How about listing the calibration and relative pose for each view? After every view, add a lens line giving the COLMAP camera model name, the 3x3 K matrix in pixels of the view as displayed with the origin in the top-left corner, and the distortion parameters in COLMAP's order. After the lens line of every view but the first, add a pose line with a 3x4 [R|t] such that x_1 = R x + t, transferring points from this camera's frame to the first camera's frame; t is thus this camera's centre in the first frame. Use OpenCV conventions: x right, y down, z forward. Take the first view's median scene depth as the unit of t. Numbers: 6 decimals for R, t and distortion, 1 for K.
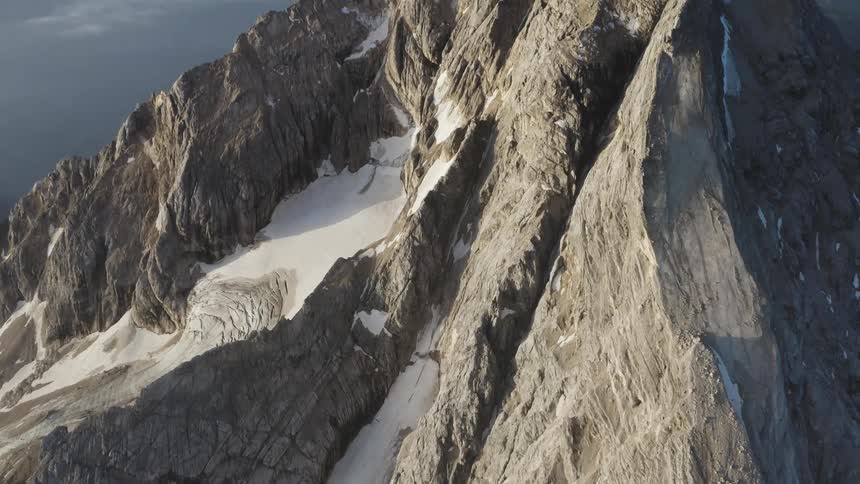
lens RADIAL K [[966.2, 0, 430.0], [0, 966.2, 242.0], [0, 0, 1]] dist [-0.185324, -0.010442]
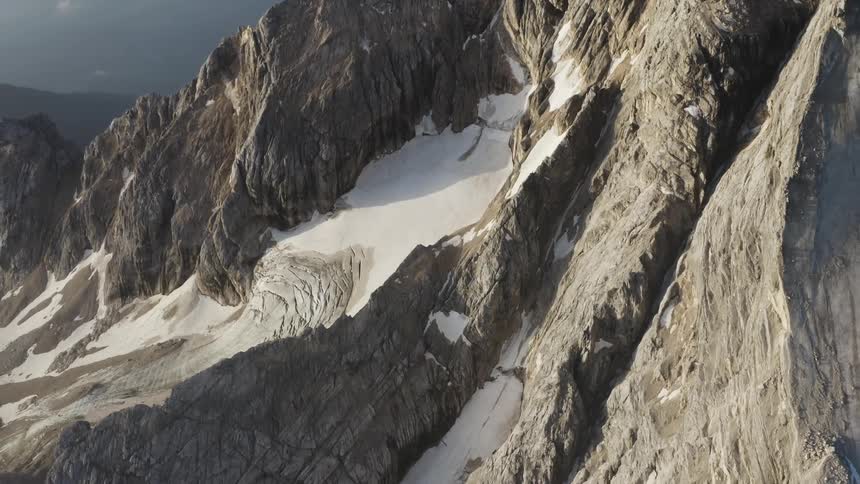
lens RADIAL K [[966.2, 0, 430.0], [0, 966.2, 242.0], [0, 0, 1]] dist [-0.185324, -0.010442]
pose [[0.983739, 0.079246, -0.161174, 0.052347], [-0.063987, 0.993151, 0.097760, -0.069894], [0.167818, -0.085858, 0.982072, 0.173085]]
